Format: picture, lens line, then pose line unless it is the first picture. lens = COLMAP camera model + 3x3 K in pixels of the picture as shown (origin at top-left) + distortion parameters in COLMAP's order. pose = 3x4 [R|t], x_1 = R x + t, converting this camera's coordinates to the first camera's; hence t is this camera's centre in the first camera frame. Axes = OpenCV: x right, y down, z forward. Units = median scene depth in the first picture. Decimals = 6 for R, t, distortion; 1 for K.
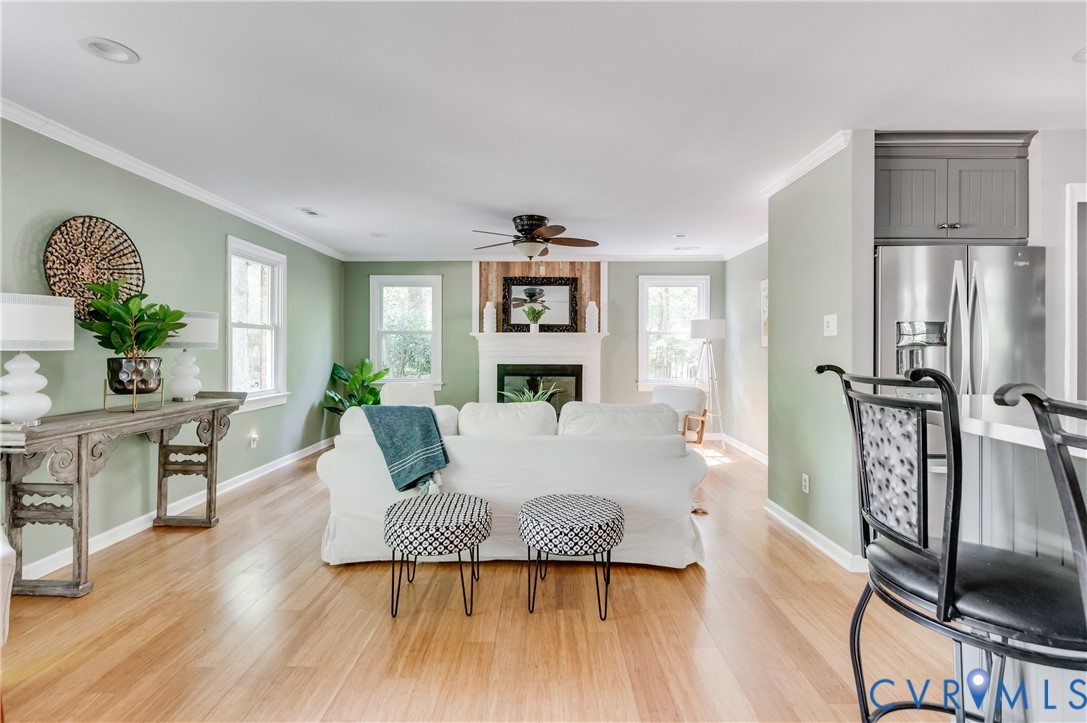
lens RADIAL K [[495.6, 0, 543.9], [0, 495.6, 349.2], [0, 0, 1]] dist [0.000708, 0.000072]
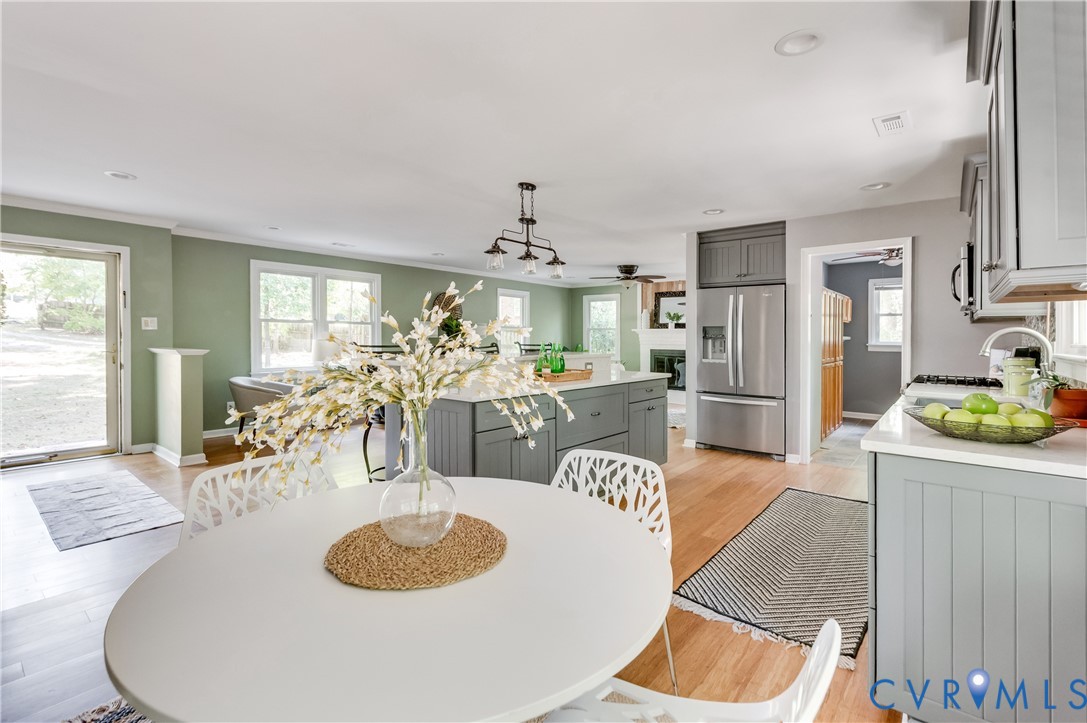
lens RADIAL K [[494.2, 0, 540.7], [0, 494.2, 340.9], [0, 0, 1]] dist [0.003221, 0.000026]
pose [[0.774438, 0.010755, -0.632558, 0.621265], [-0.010430, 0.999937, 0.004232, 0.000797], [0.632563, 0.003320, 0.774502, -0.411693]]
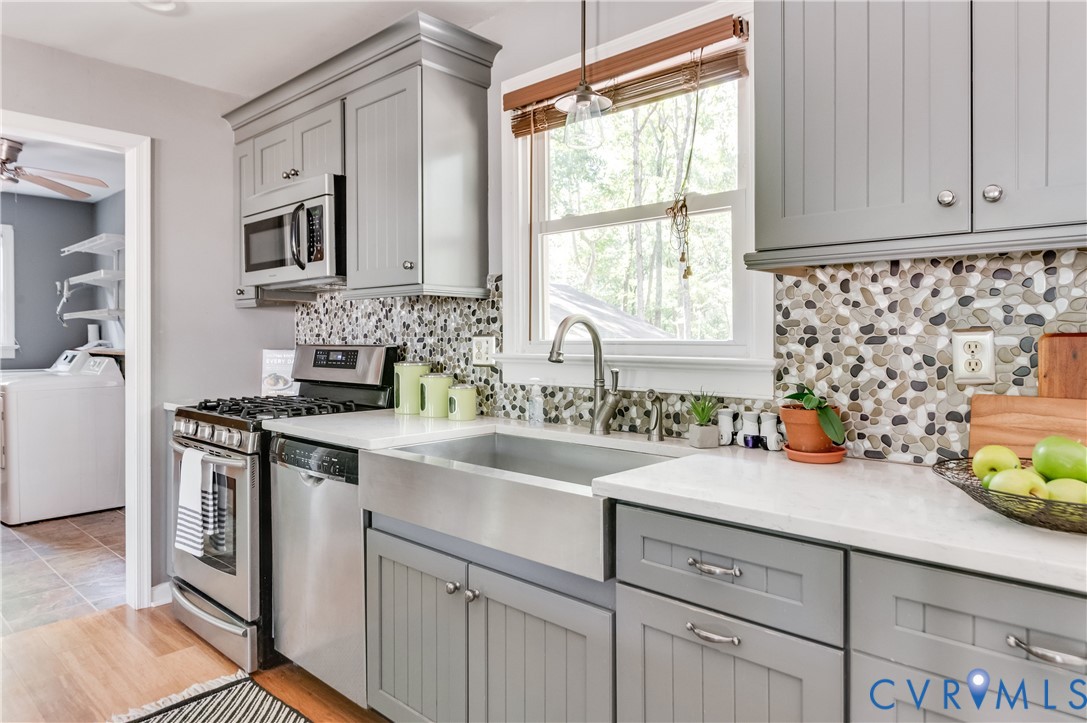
lens RADIAL K [[680.5, 0, 547.4], [0, 680.5, 337.7], [0, 0, 1]] dist [0.004150, 0.000724]
pose [[0.677254, 0.001001, 0.735749, 0.421516], [0.003310, 0.999985, -0.004407, 0.001191], [-0.735742, 0.005420, 0.677240, -0.106531]]
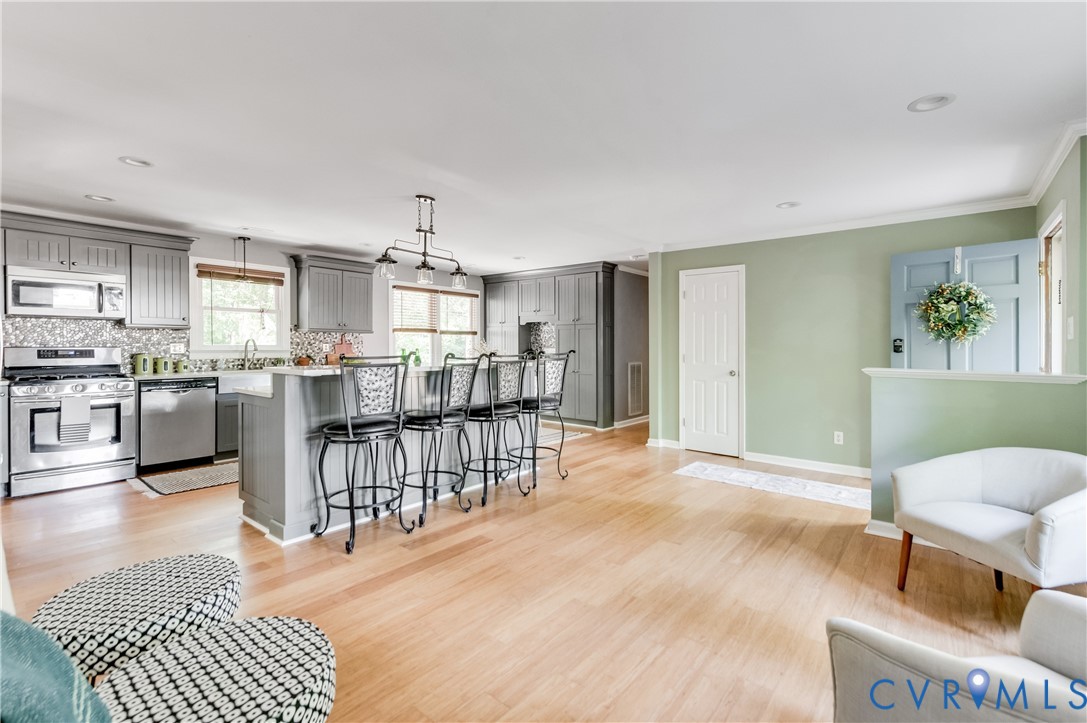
lens RADIAL K [[489.1, 0, 539.1], [0, 489.1, 346.9], [0, 0, 1]] dist [0.000295, -0.000089]
pose [[-0.773159, -0.003671, 0.634202, -0.286547], [0.000163, 0.999982, 0.005987, -0.000471], [-0.634212, 0.004732, -0.773144, 0.447718]]
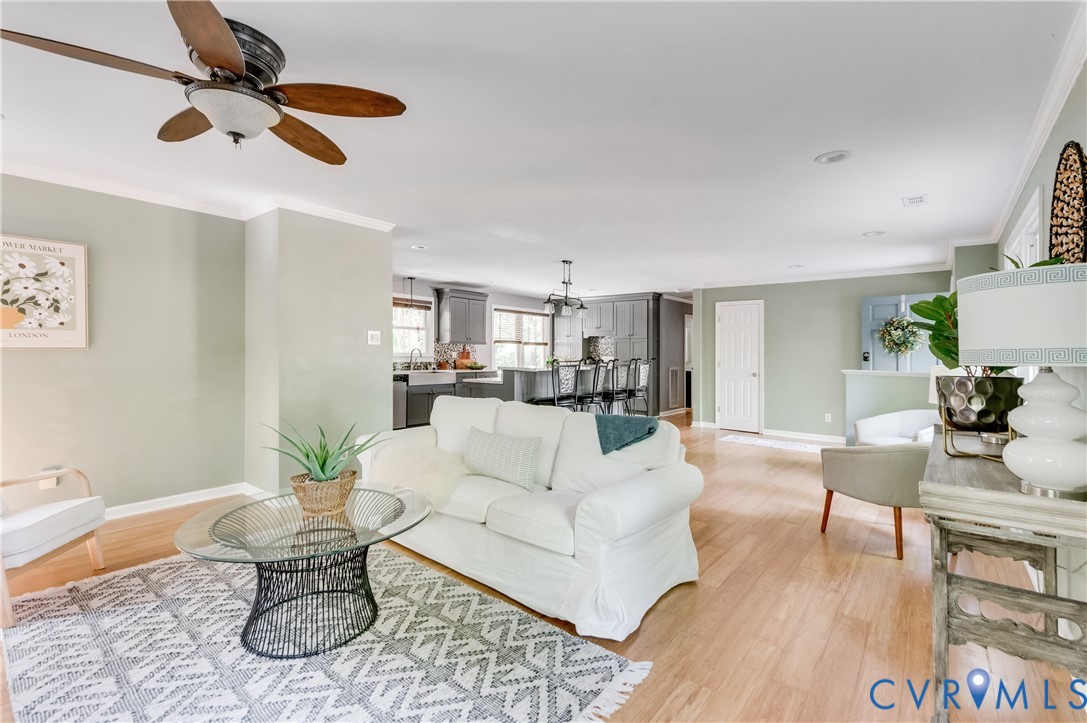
lens RADIAL K [[477.4, 0, 536.8], [0, 477.4, 350.5], [0, 0, 1]] dist [-0.000165, -0.000139]
pose [[-0.771455, -0.003863, 0.636272, -0.346251], [-0.006674, 0.999976, -0.002020, -0.004205], [-0.636249, -0.005805, -0.771462, 0.841706]]
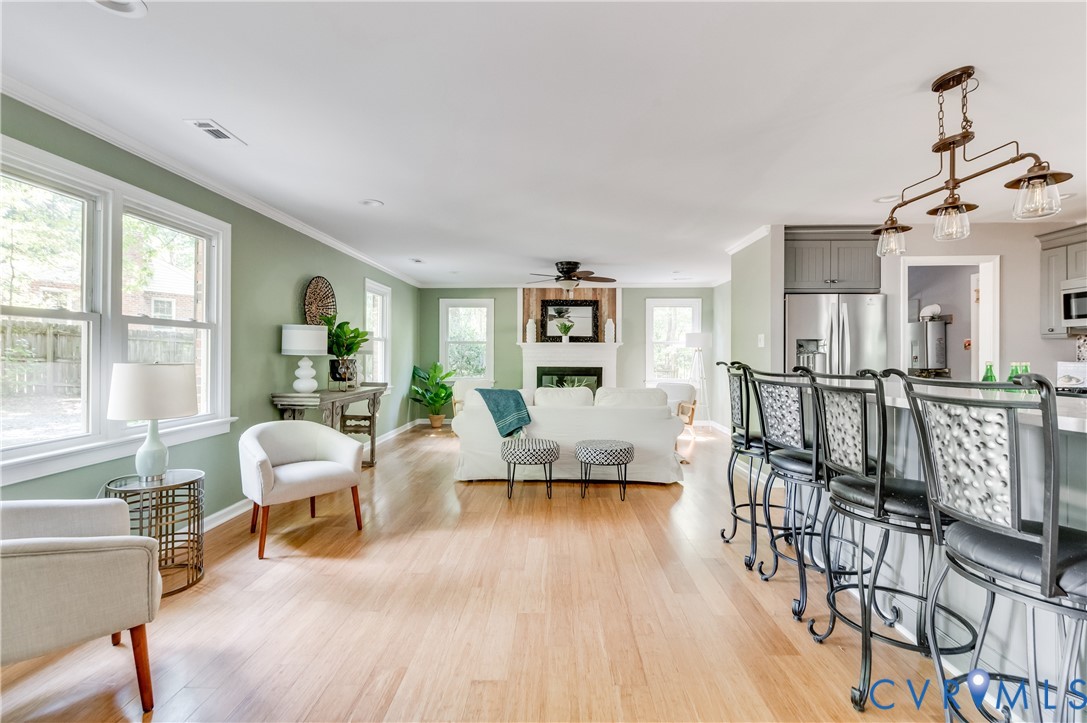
lens RADIAL K [[489.1, 0, 539.1], [0, 489.1, 346.9], [0, 0, 1]] dist [0.000295, -0.000089]
pose [[0.999442, 0.001584, -0.033373, -0.045381], [-0.002185, 0.999835, -0.018008, 0.001213], [0.033339, 0.018071, 0.999281, -0.289519]]
